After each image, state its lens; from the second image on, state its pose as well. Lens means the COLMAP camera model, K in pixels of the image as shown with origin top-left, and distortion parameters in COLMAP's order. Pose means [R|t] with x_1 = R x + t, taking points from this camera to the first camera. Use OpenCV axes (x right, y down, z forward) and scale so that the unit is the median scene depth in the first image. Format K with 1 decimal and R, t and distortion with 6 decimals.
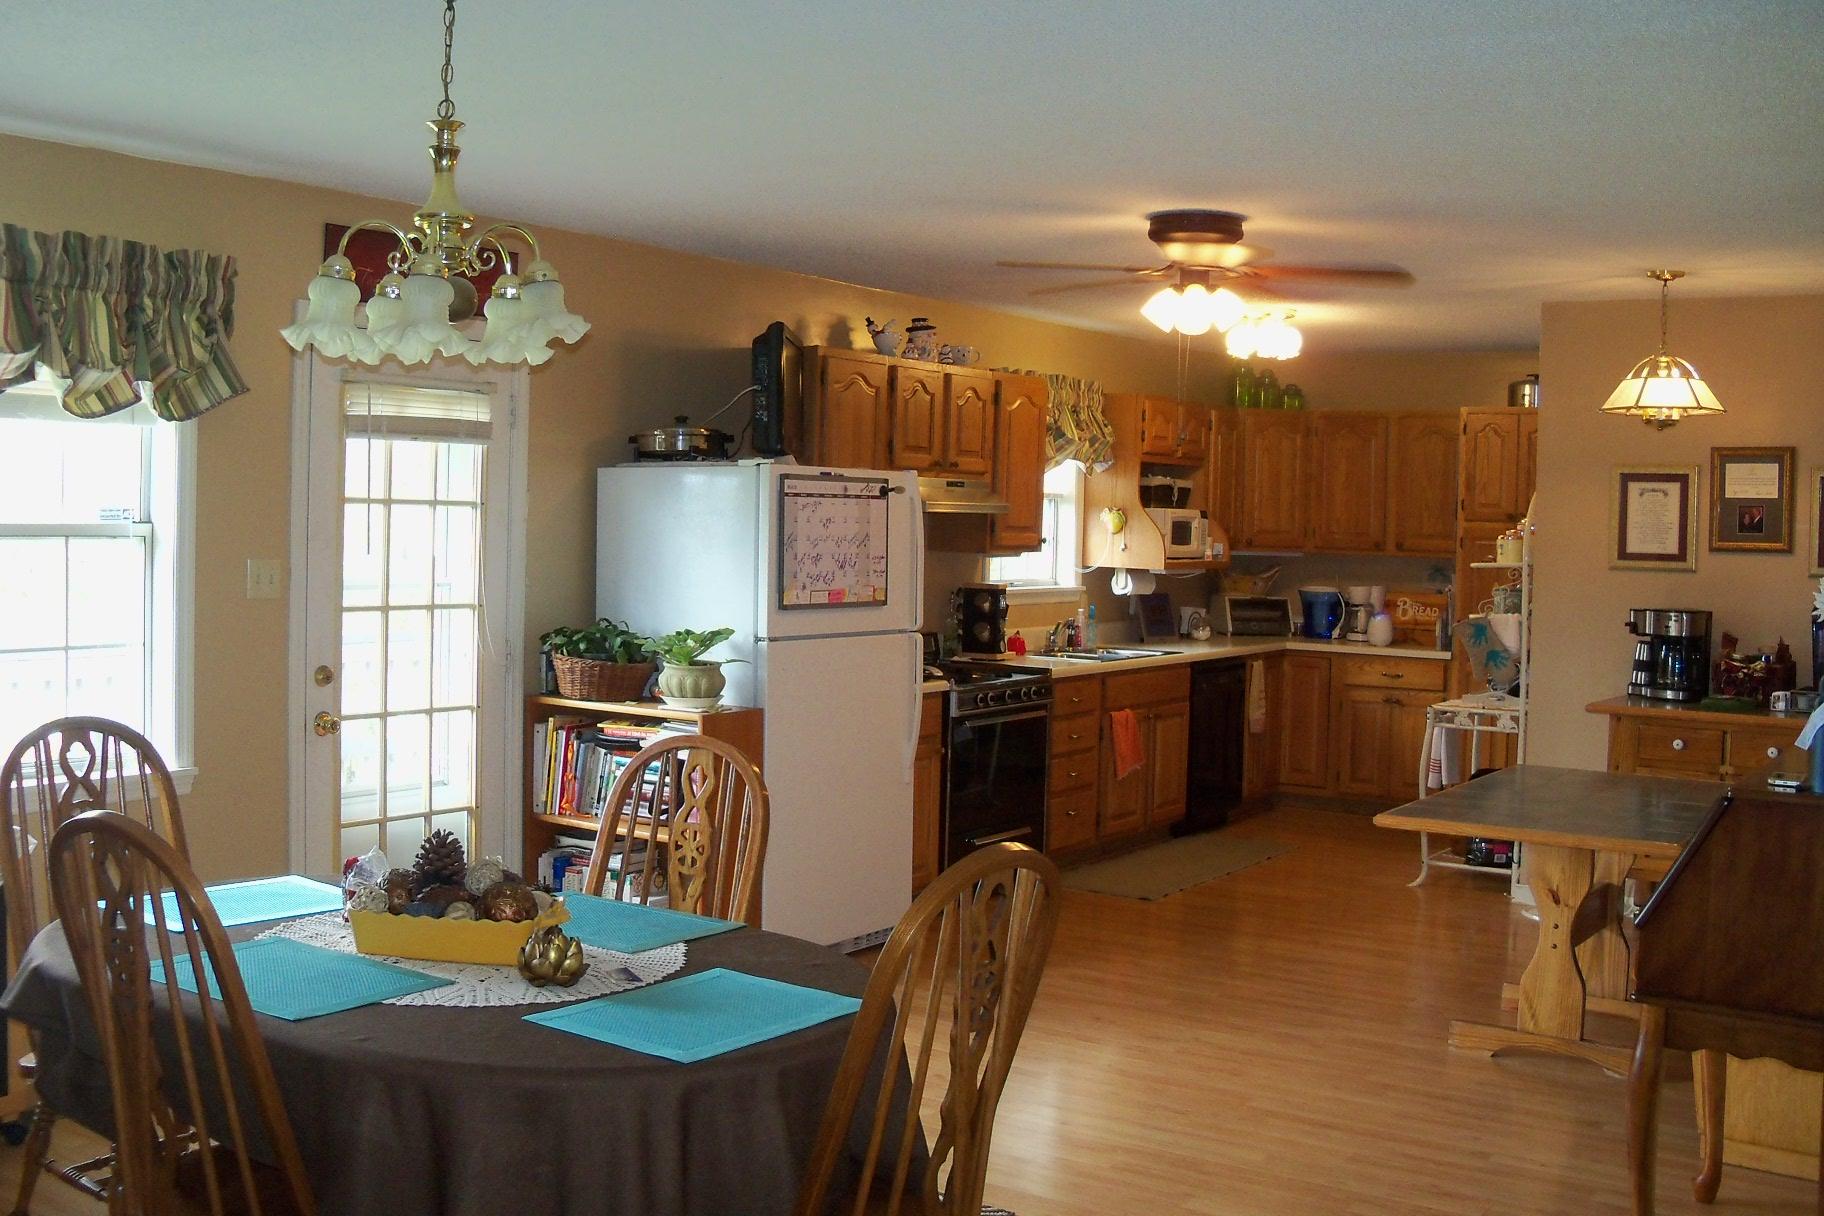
lens RADIAL K [[1904.5, 0, 905.0], [0, 1904.5, 571.1], [0, 0, 1]] dist [-0.225324, 0.277927]
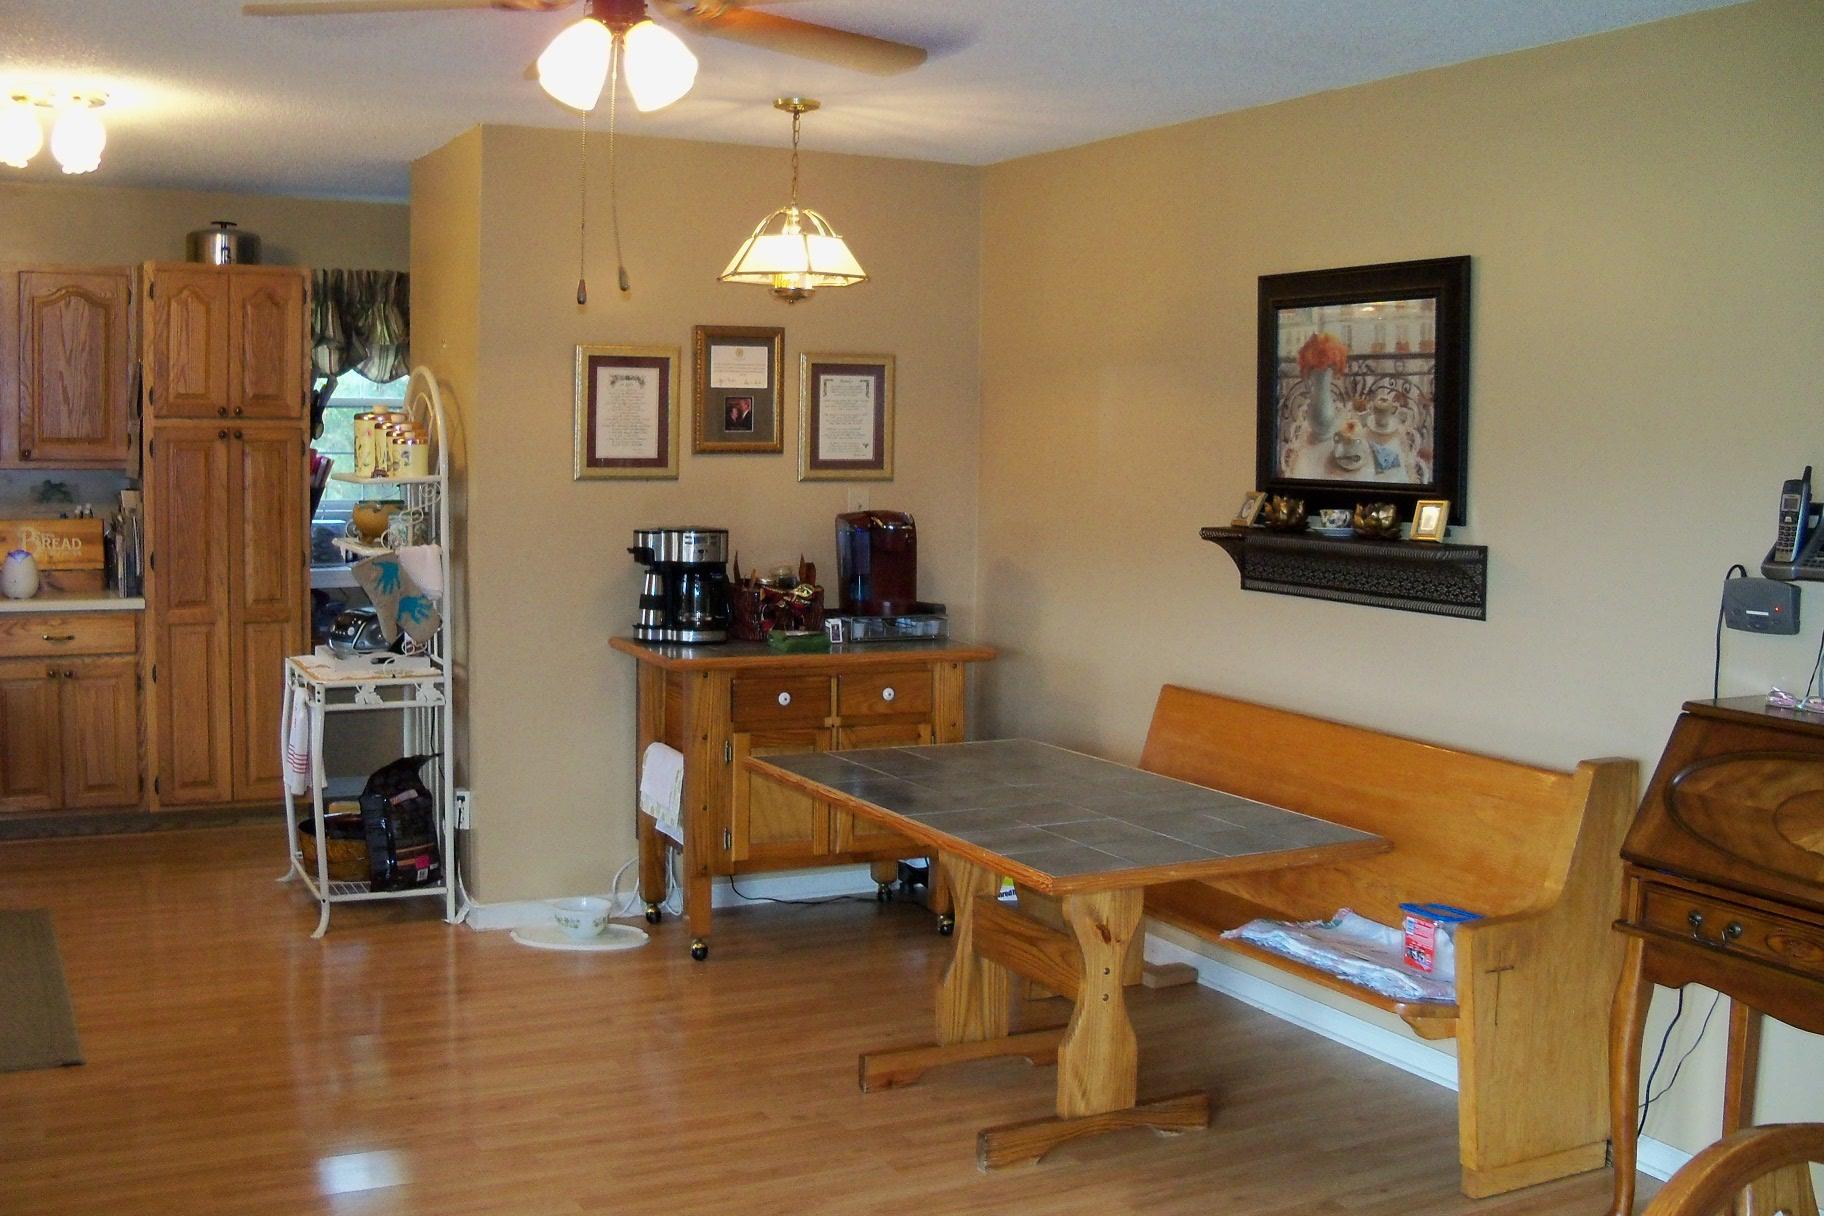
lens RADIAL K [[1904.5, 0, 905.0], [0, 1904.5, 571.1], [0, 0, 1]] dist [-0.225324, 0.277927]
pose [[0.488809, -0.079807, 0.868733, -0.245619], [0.022507, 0.996629, 0.078893, -0.022952], [-0.872100, -0.019010, 0.488958, 0.509482]]
